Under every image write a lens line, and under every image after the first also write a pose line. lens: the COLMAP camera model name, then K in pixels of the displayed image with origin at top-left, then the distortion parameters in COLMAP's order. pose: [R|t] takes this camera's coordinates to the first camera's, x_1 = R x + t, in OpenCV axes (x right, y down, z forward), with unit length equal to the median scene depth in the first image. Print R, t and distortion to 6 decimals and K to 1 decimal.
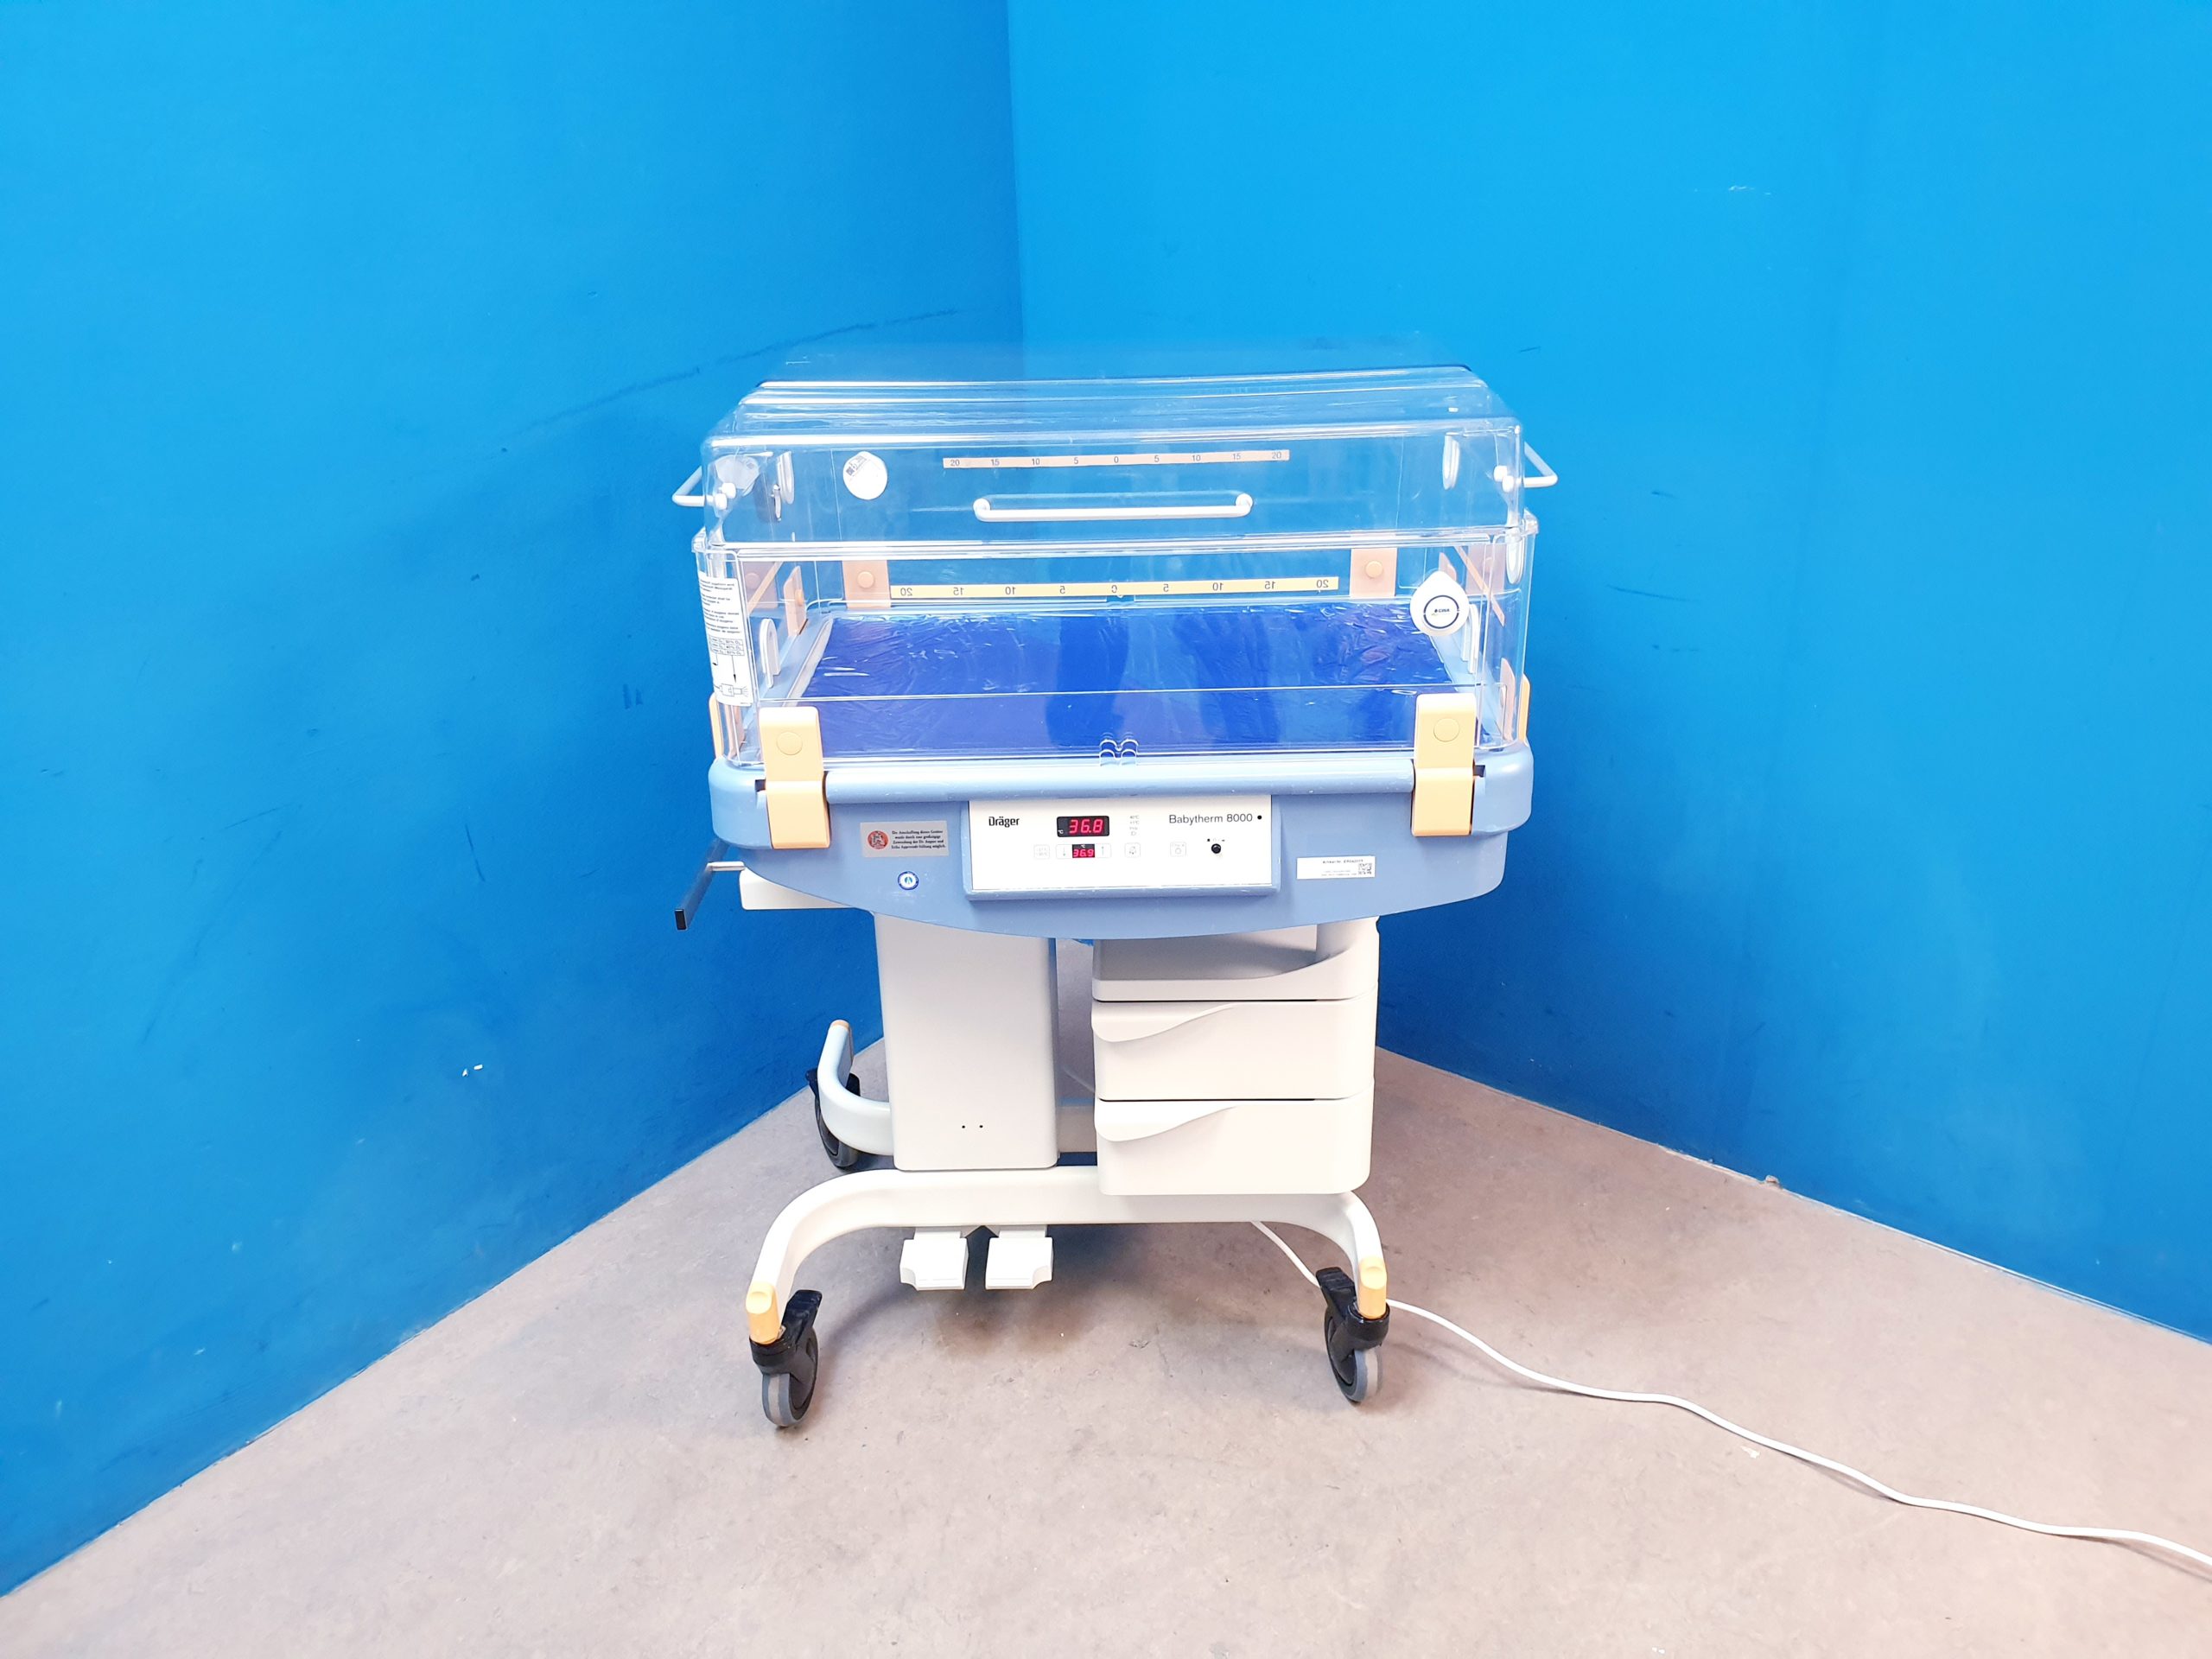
lens RADIAL K [[1732.0, 0, 1111.1], [0, 1732.0, 809.5], [0, 0, 1]] dist [0.013767, -0.014110]
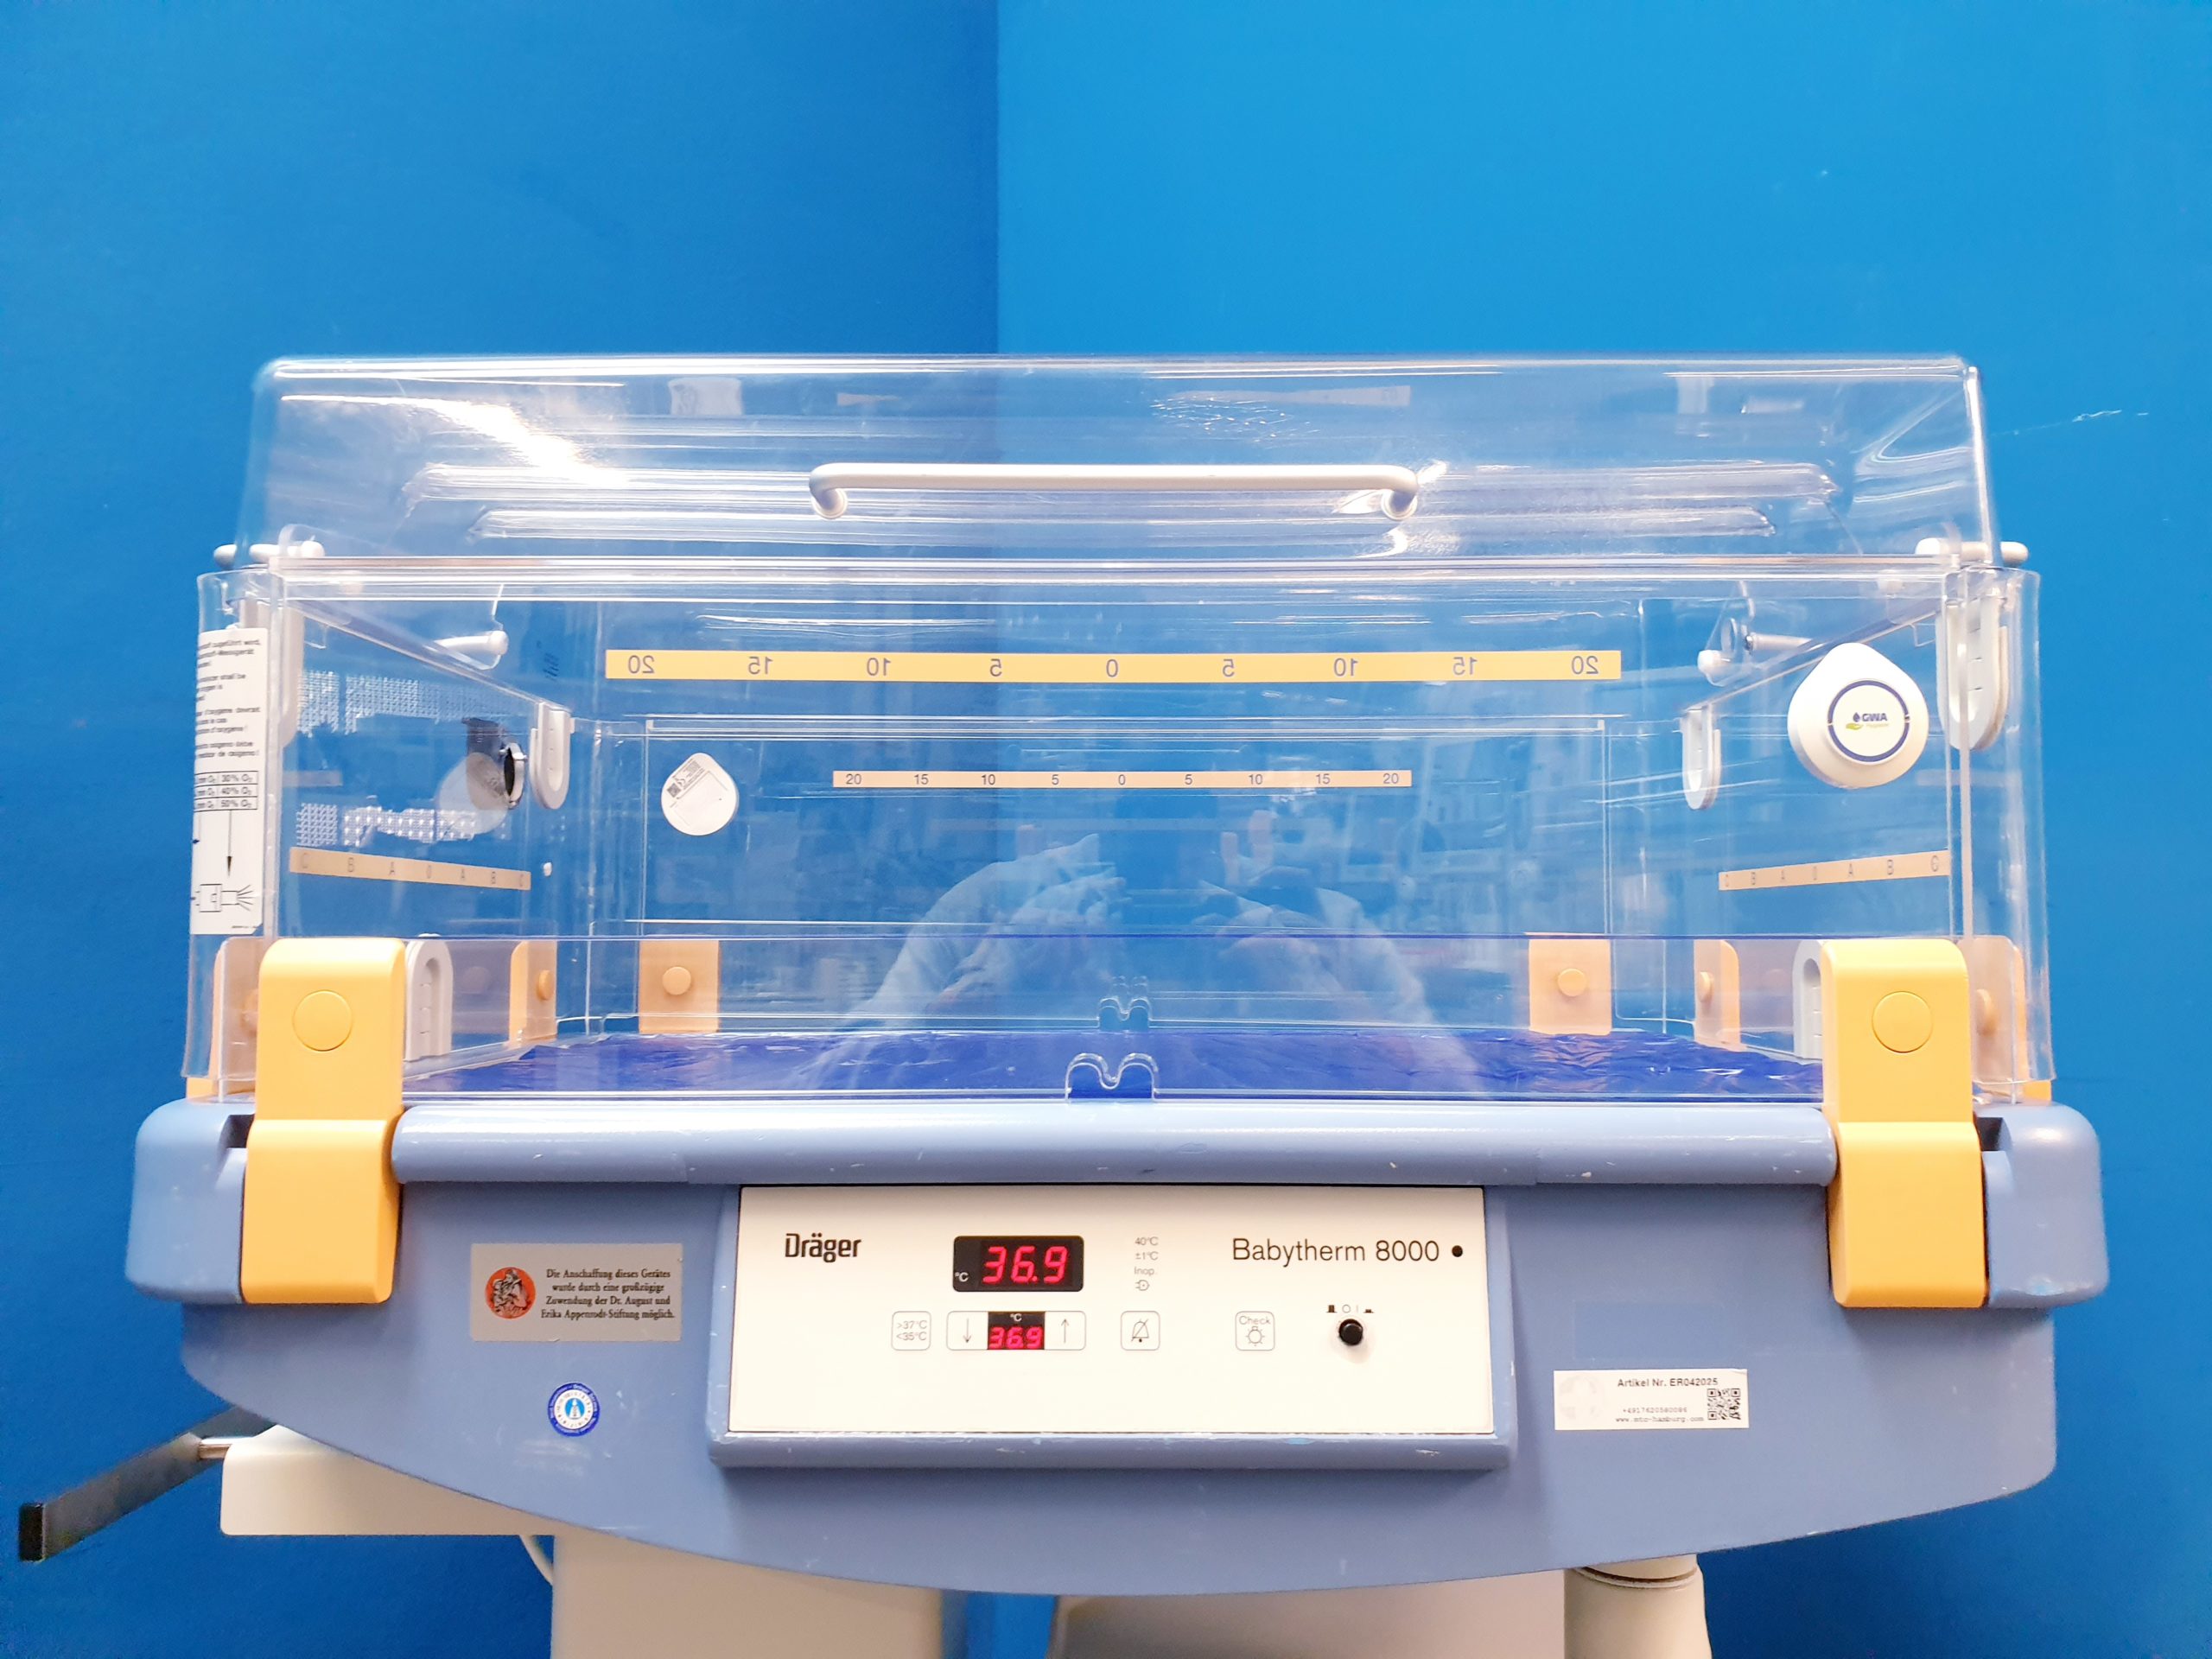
lens RADIAL K [[1732.0, 0, 1123.2], [0, 1732.0, 821.0], [0, 0, 1]] dist [0.013767, -0.014110]
pose [[0.999655, 0.025832, -0.004652, 0.006460], [-0.025004, 0.883340, -0.468065, 0.094141], [-0.007981, 0.468020, 0.883682, 0.520226]]
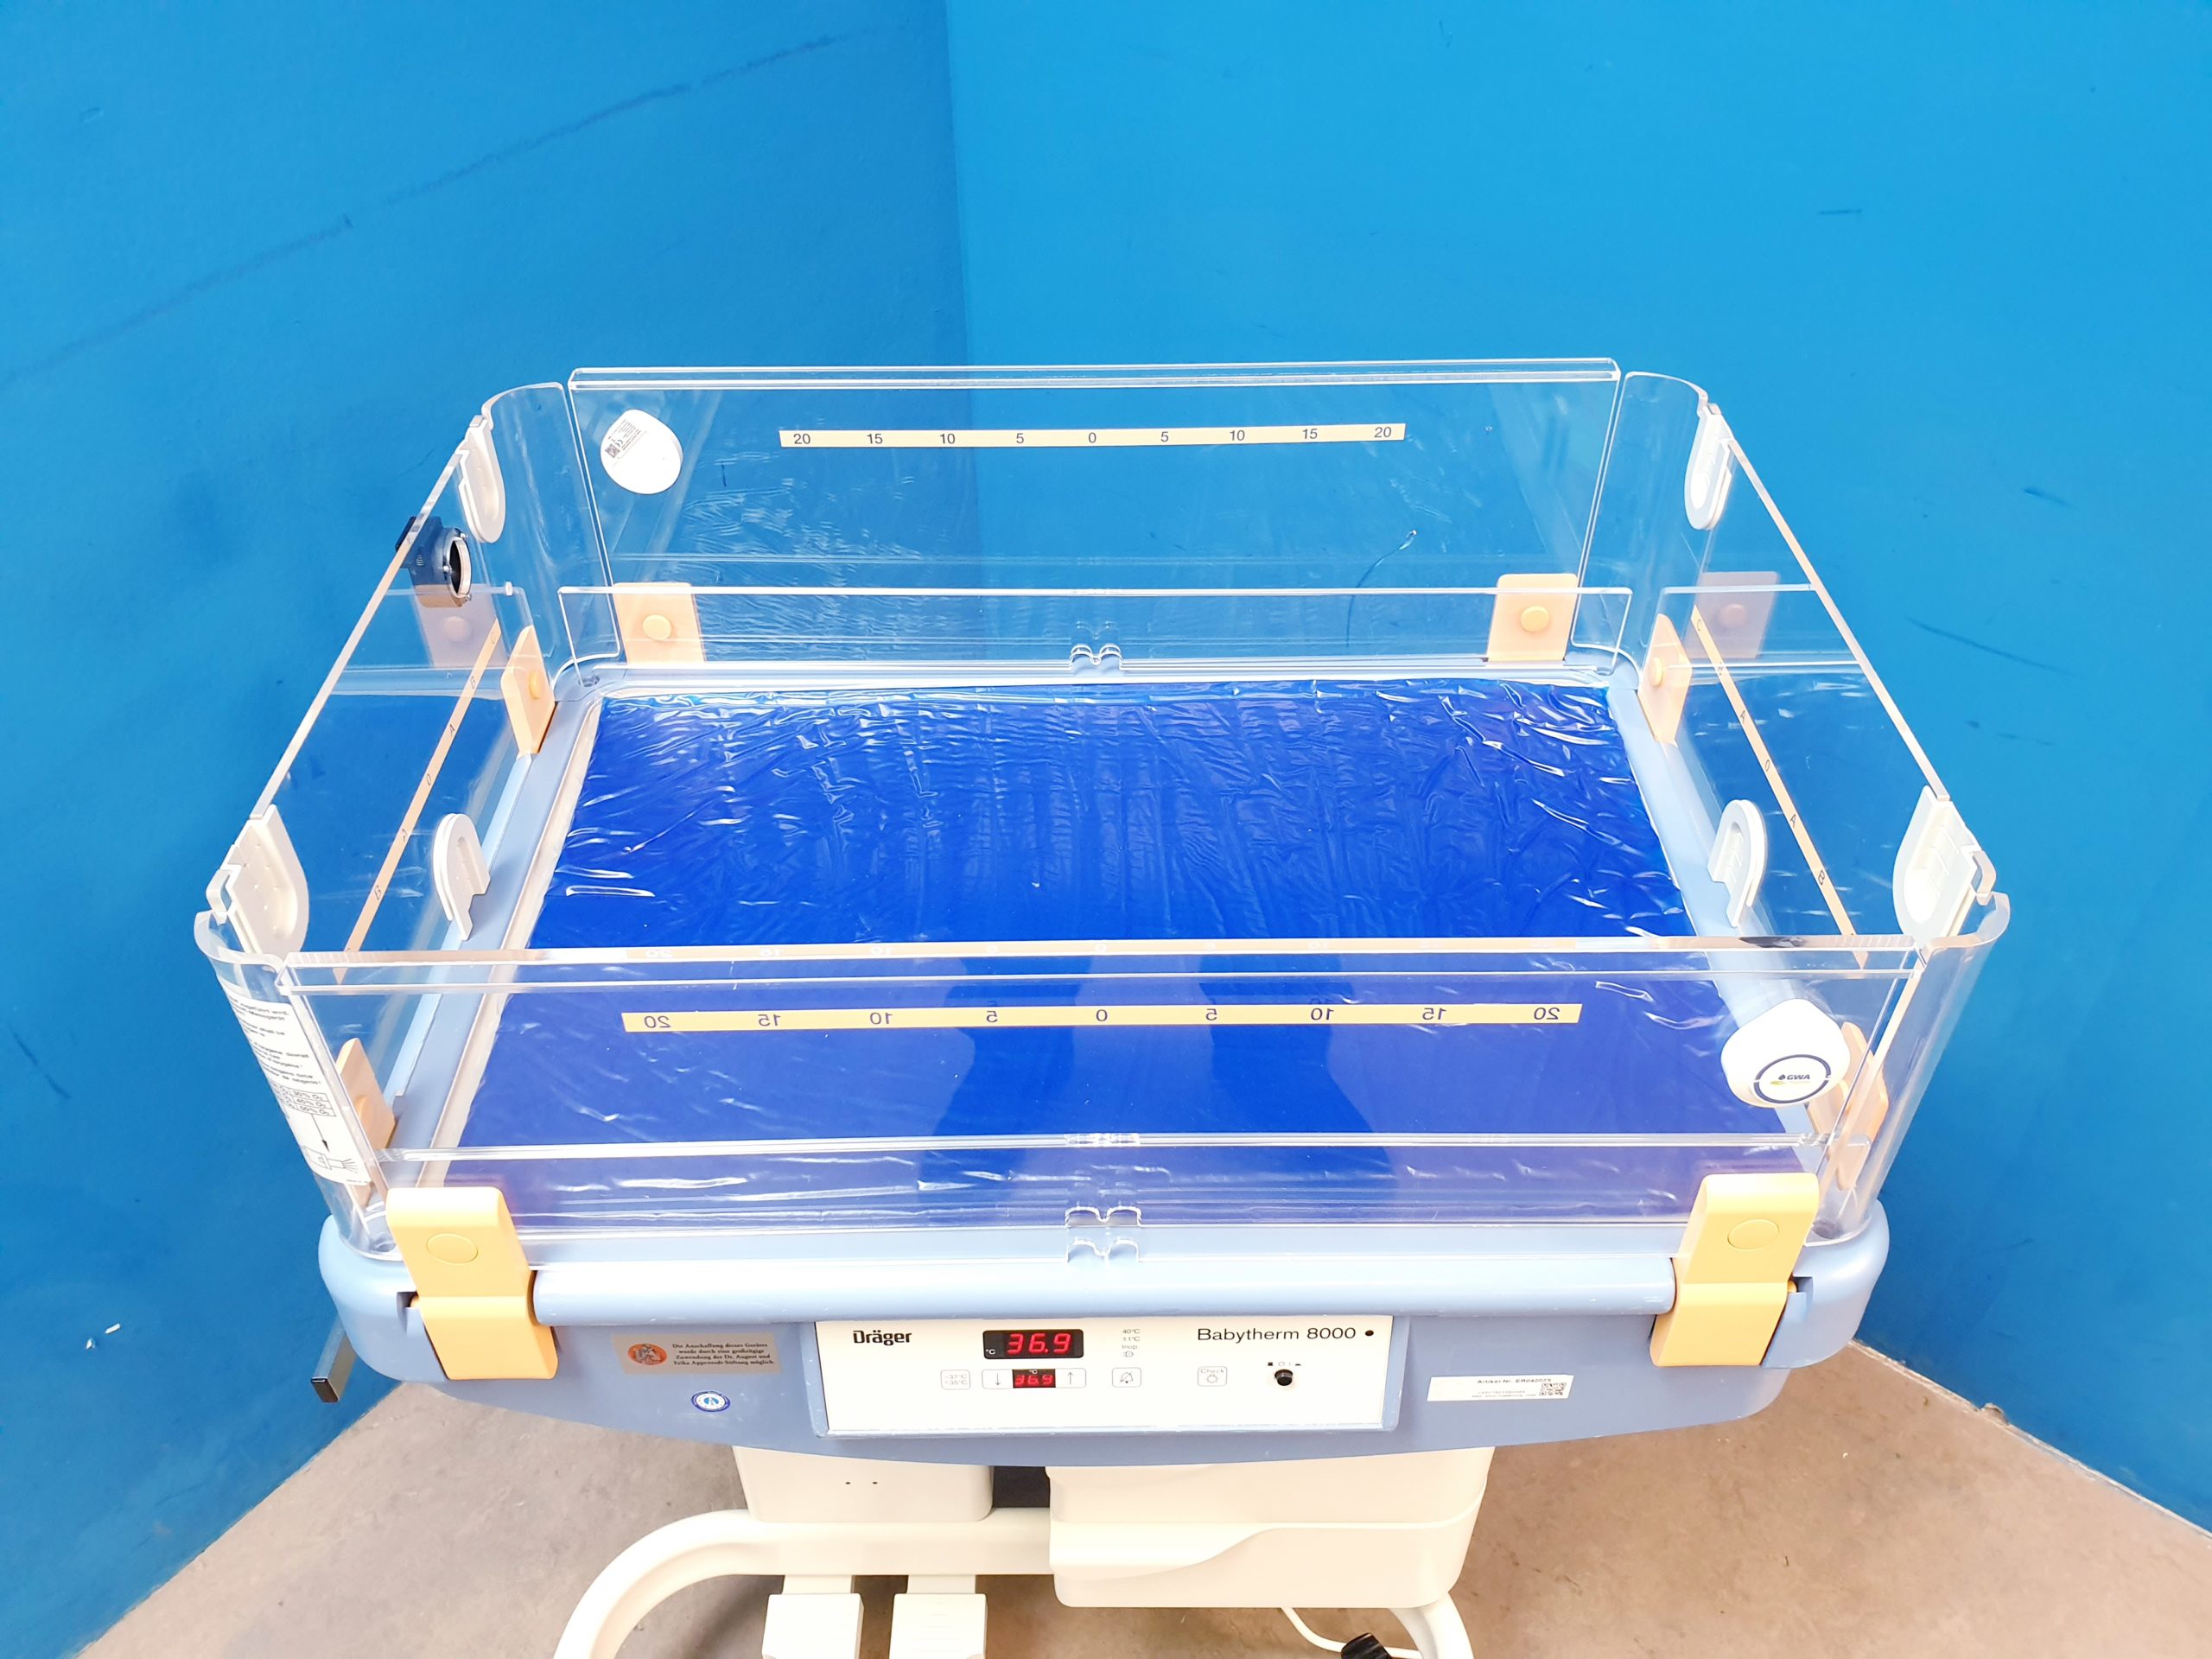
lens RADIAL K [[1732.0, 0, 1096.3], [0, 1732.0, 819.4], [0, 0, 1]] dist [0.013767, -0.014110]
pose [[0.999682, 0.005808, 0.024549, -0.009718], [-0.012293, 0.961942, 0.272978, -0.254586], [-0.022029, -0.273193, 0.961707, 0.467548]]
